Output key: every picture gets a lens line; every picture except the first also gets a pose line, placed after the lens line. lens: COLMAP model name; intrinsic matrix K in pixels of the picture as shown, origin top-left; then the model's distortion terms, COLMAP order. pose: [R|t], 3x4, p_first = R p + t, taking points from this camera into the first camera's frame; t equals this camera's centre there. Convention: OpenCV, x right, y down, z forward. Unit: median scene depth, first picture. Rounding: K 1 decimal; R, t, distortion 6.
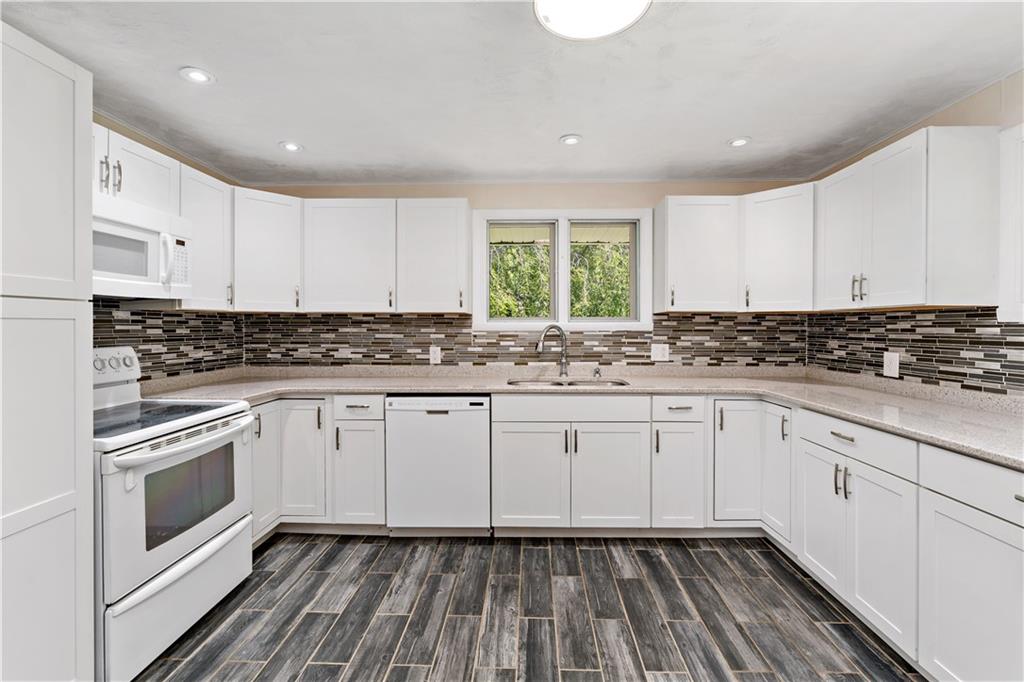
lens RADIAL K [[443.9, 0, 524.3], [0, 443.9, 322.0], [0, 0, 1]] dist [-0.002901, -0.000431]
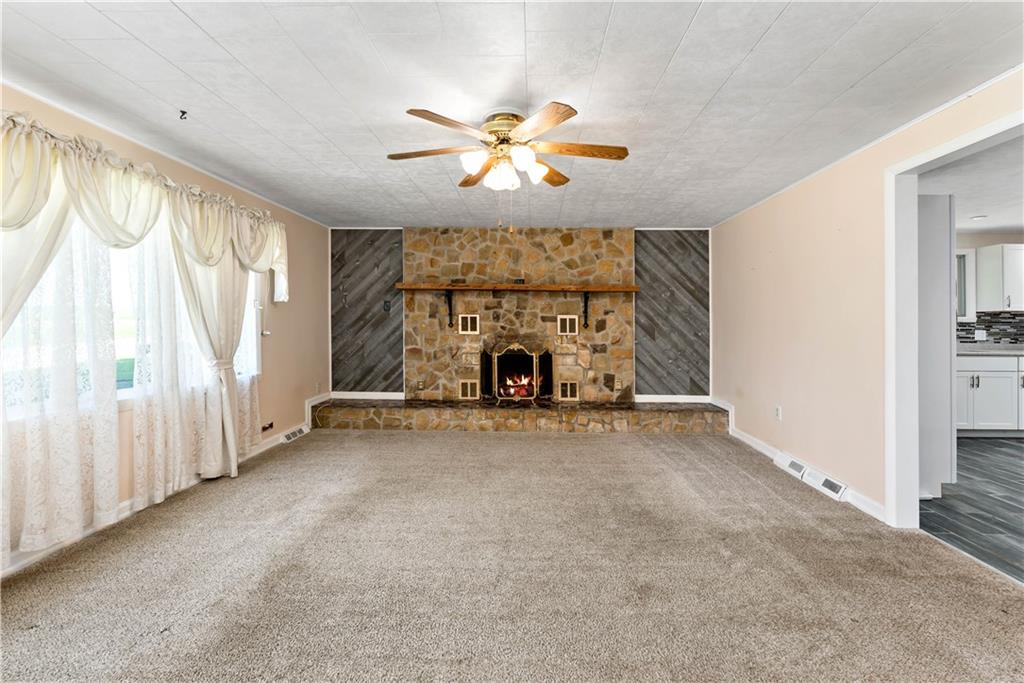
lens RADIAL K [[443.9, 0, 524.3], [0, 443.9, 322.5], [0, 0, 1]] dist [-0.002901, -0.000431]
pose [[0.999944, 0.007286, 0.007719, -1.429228], [-0.007345, 0.999943, 0.007716, 0.020523], [-0.007662, -0.007773, 0.999940, -0.655639]]
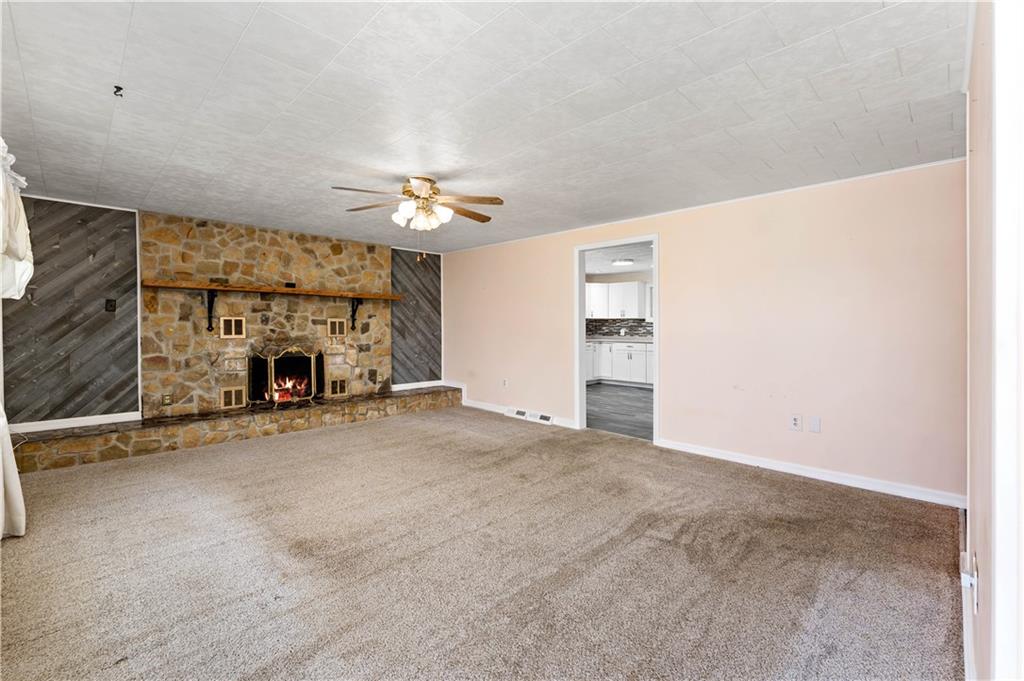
lens RADIAL K [[443.9, 0, 524.3], [0, 443.9, 321.5], [0, 0, 1]] dist [-0.002901, -0.000431]
pose [[0.671001, 0.009358, 0.741397, -2.102410], [-0.009914, 0.999944, -0.003648, 0.015634], [-0.741390, -0.004902, 0.671057, -0.787406]]
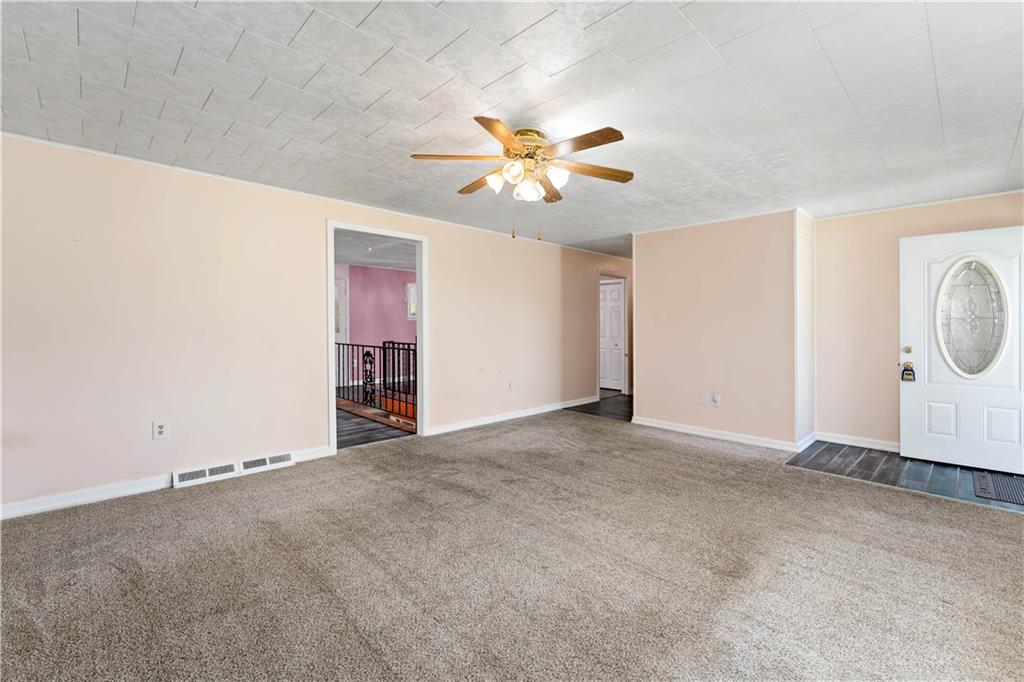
lens RADIAL K [[443.9, 0, 524.3], [0, 443.9, 322.0], [0, 0, 1]] dist [-0.002901, -0.000431]
pose [[-0.718145, 0.000502, 0.695893, -2.035209], [-0.002073, 0.999994, -0.002861, 0.023646], [-0.695890, -0.003497, -0.718140, 0.750515]]
